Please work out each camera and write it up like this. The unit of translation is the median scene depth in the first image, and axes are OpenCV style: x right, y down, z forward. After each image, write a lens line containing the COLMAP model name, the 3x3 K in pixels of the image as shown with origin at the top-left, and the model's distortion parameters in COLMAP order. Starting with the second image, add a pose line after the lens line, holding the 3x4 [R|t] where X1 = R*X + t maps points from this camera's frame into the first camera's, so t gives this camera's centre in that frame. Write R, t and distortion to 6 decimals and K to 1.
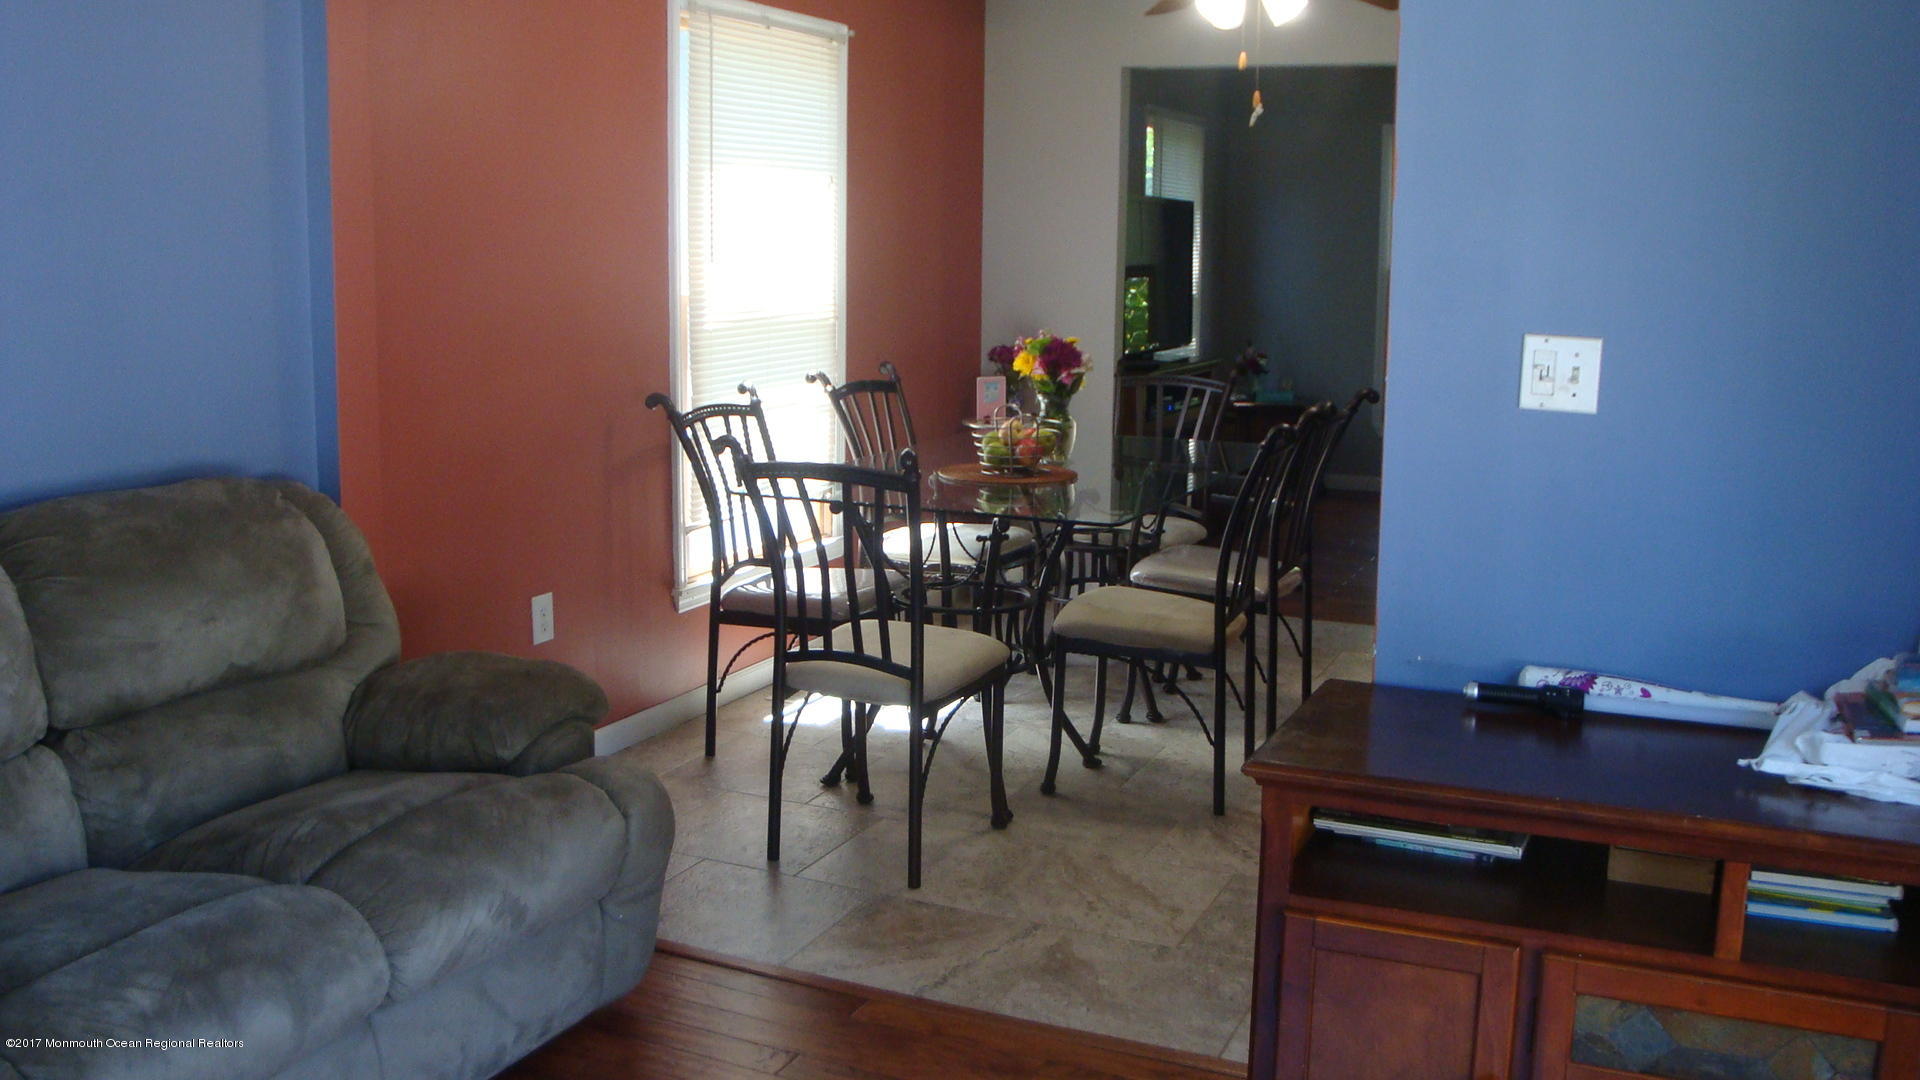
lens RADIAL K [[1715.4, 0, 960.0], [0, 1715.4, 540.0], [0, 0, 1]] dist [-0.150096, 0.106634]
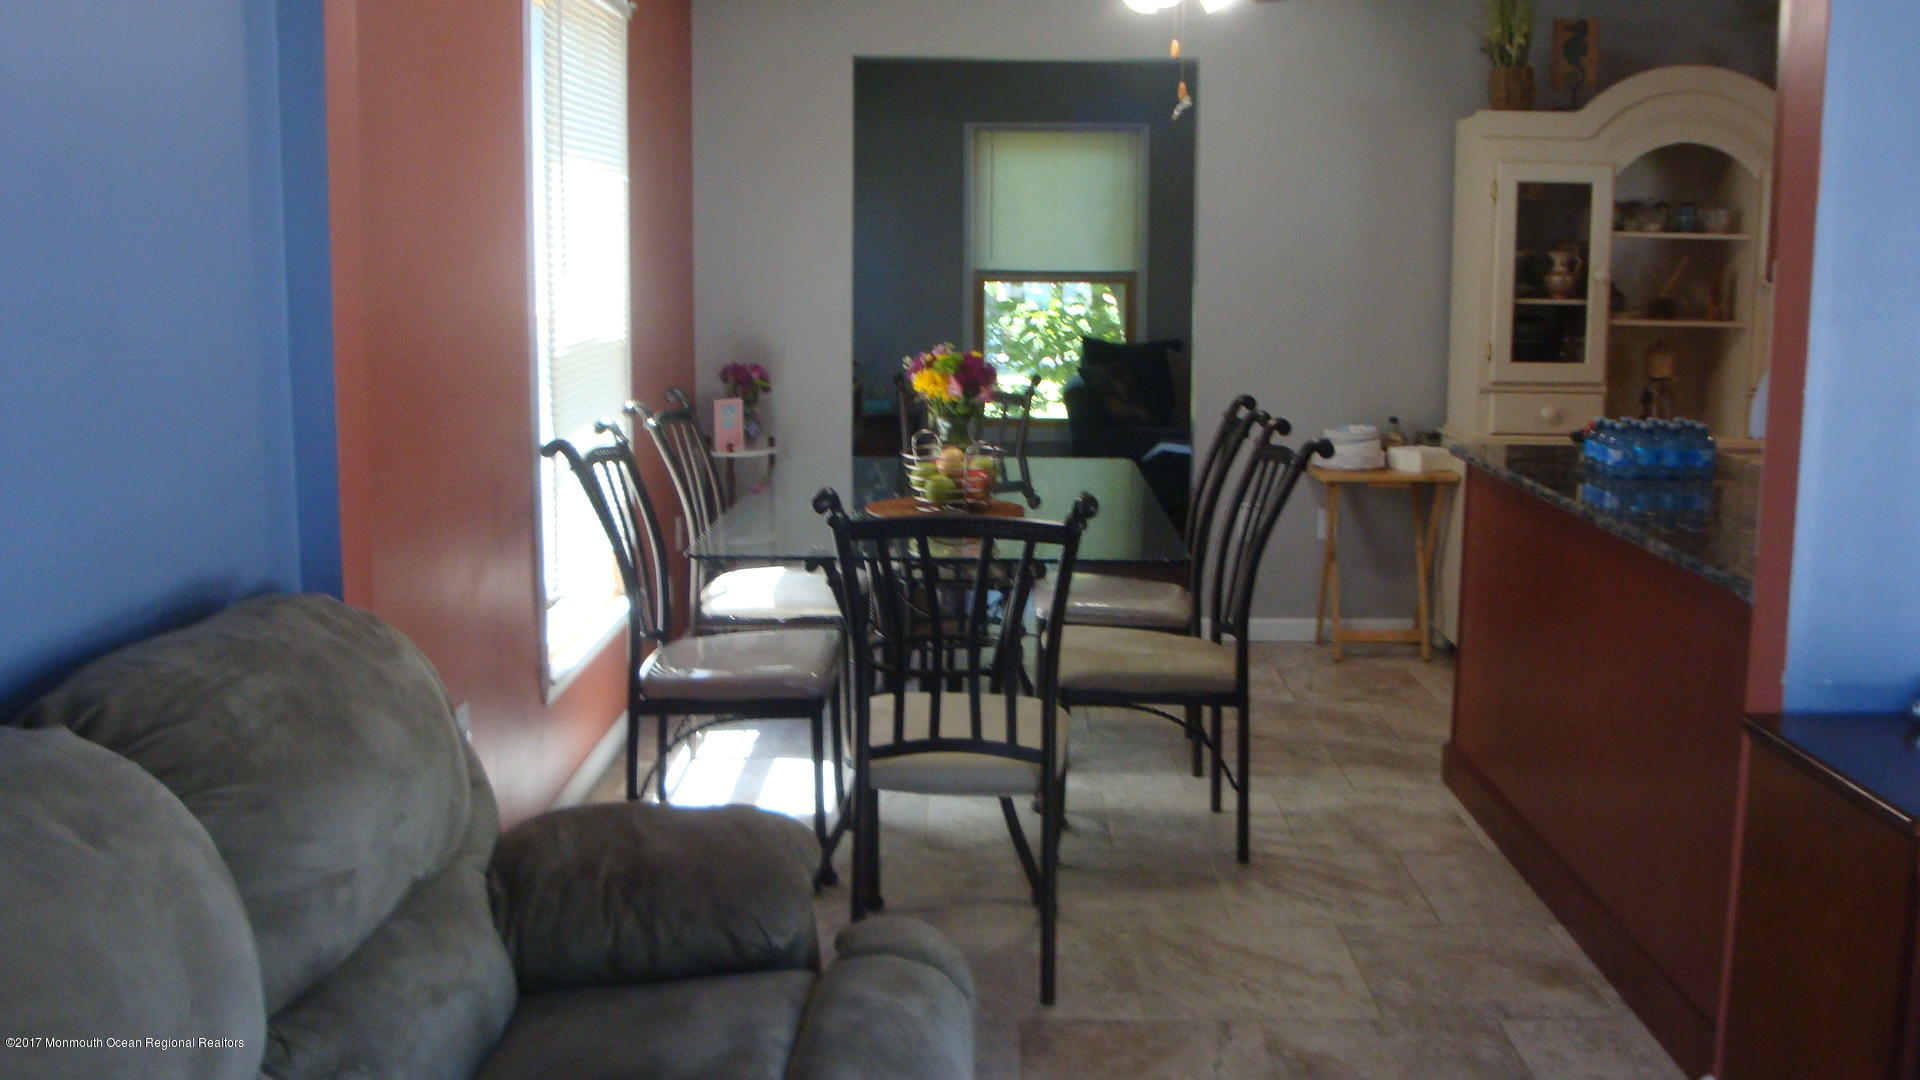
lens RADIAL K [[1715.4, 0, 960.0], [0, 1715.4, 540.0], [0, 0, 1]] dist [-0.150096, 0.106634]
pose [[0.917384, -0.072869, 0.391276, -0.353576], [0.073451, 0.997207, 0.013501, -0.039131], [-0.391167, 0.016354, 0.920174, 0.213238]]
